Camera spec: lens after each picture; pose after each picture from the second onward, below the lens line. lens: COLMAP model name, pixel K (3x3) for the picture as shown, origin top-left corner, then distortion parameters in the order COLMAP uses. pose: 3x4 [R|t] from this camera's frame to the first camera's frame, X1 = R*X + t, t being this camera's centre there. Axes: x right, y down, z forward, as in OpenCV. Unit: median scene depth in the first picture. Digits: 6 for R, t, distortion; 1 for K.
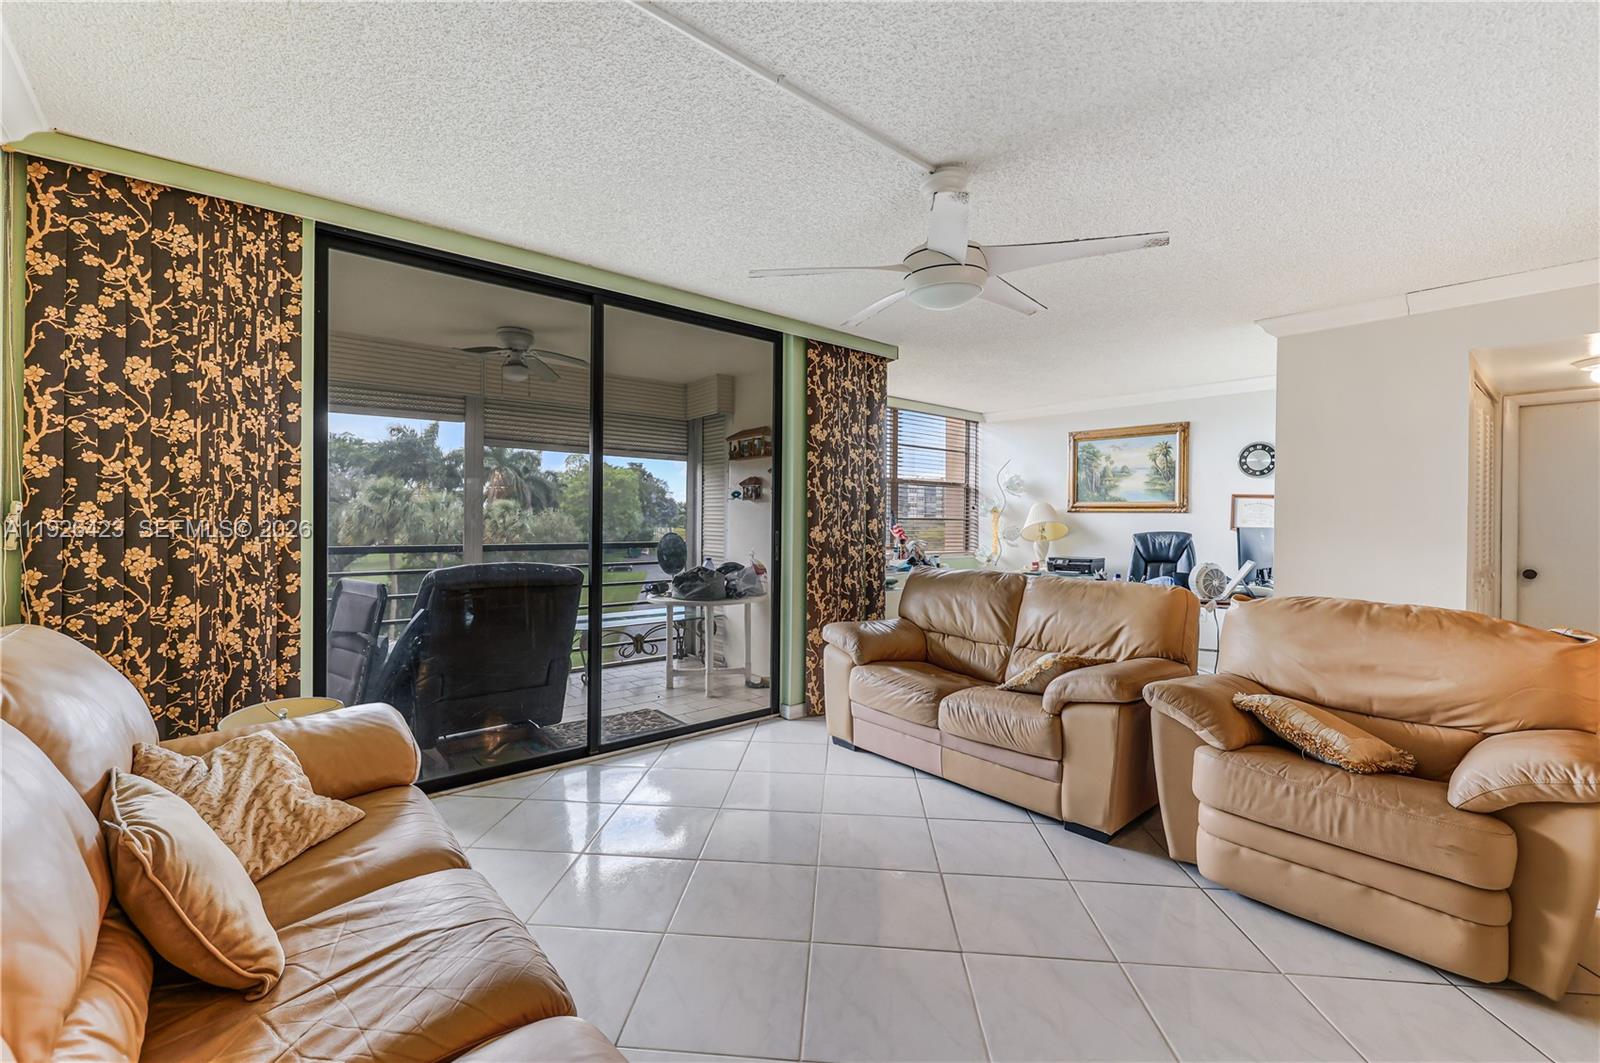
lens RADIAL K [[675.4, 0, 787.0], [0, 675.4, 521.7], [0, 0, 1]] dist [-0.001634, -0.000317]
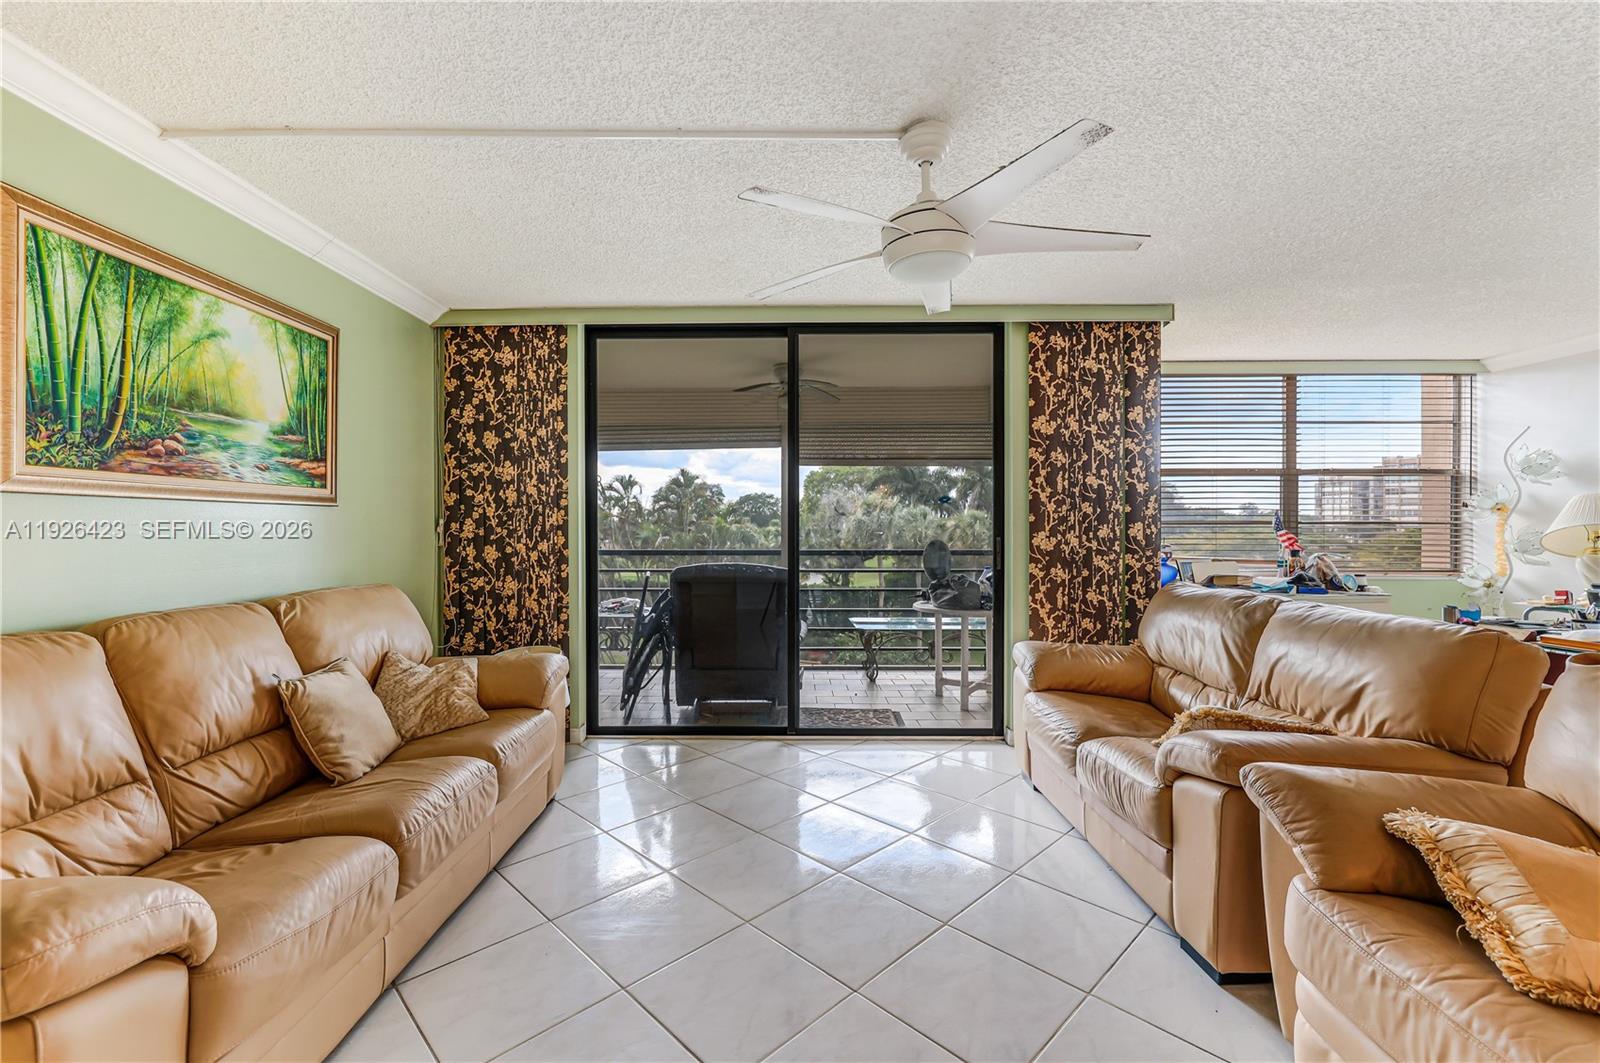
lens RADIAL K [[675.4, 0, 782.2], [0, 675.4, 531.7], [0, 0, 1]] dist [-0.001634, -0.000317]
pose [[0.756175, -0.005281, -0.654348, 0.561214], [0.005380, 0.999984, -0.001853, 0.009376], [0.654347, -0.002120, 0.756192, 0.172293]]
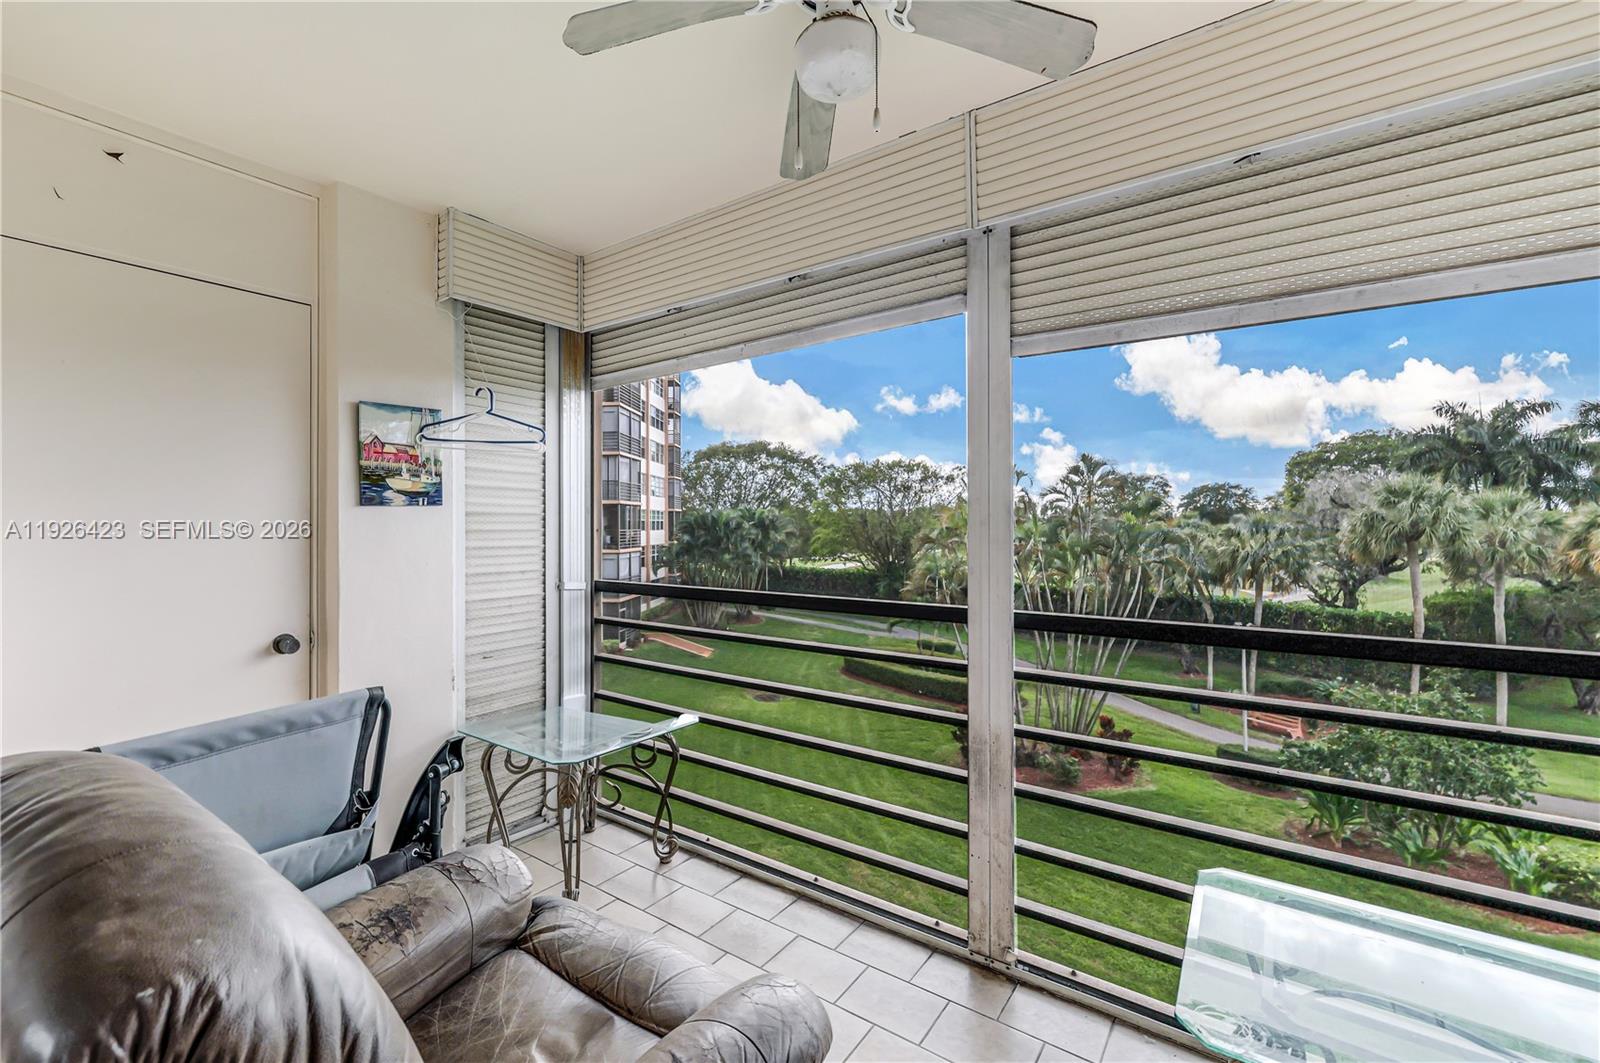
lens RADIAL K [[675.4, 0, 778.6], [0, 675.4, 525.8], [0, 0, 1]] dist [-0.001634, -0.000317]
pose [[0.238515, -0.007797, -0.971108, -0.196796], [0.000498, 0.999969, -0.007906, -0.024109], [0.971139, 0.001403, 0.238511, 1.443758]]
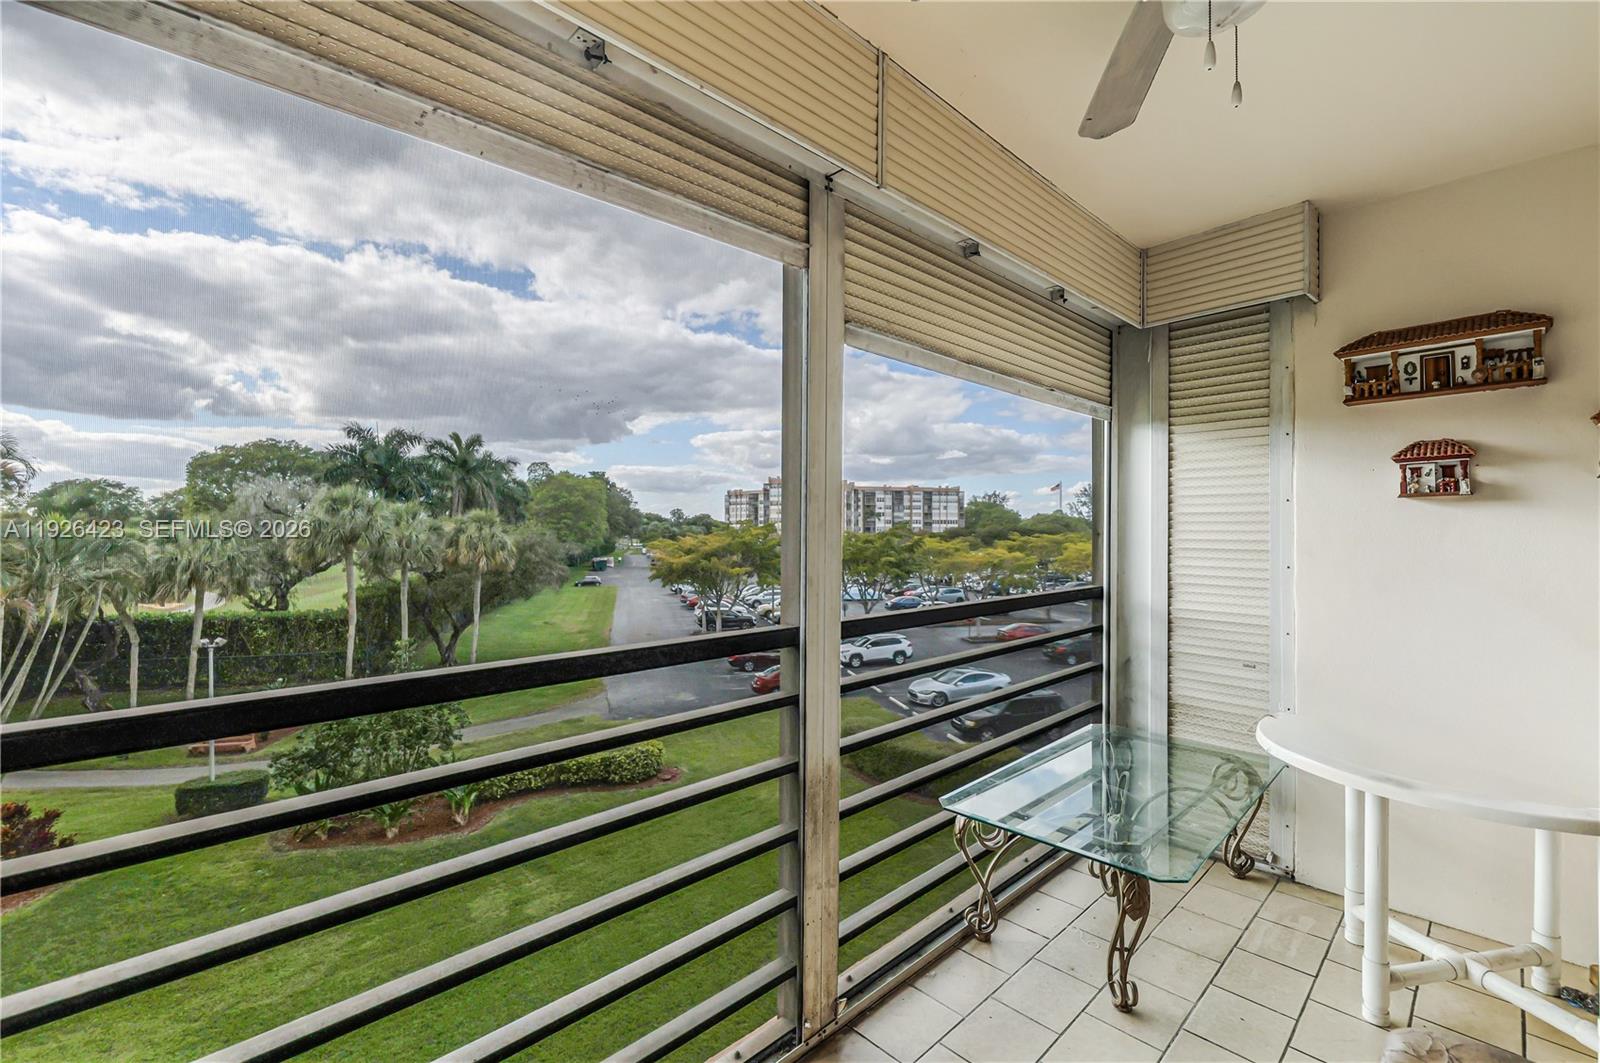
lens RADIAL K [[675.4, 0, 789.3], [0, 675.4, 534.5], [0, 0, 1]] dist [-0.001634, -0.000317]
pose [[0.998178, -0.008268, 0.059766, -0.921938], [0.008009, 0.999957, 0.004576, -0.027535], [-0.059801, -0.004089, 0.998202, 1.210805]]
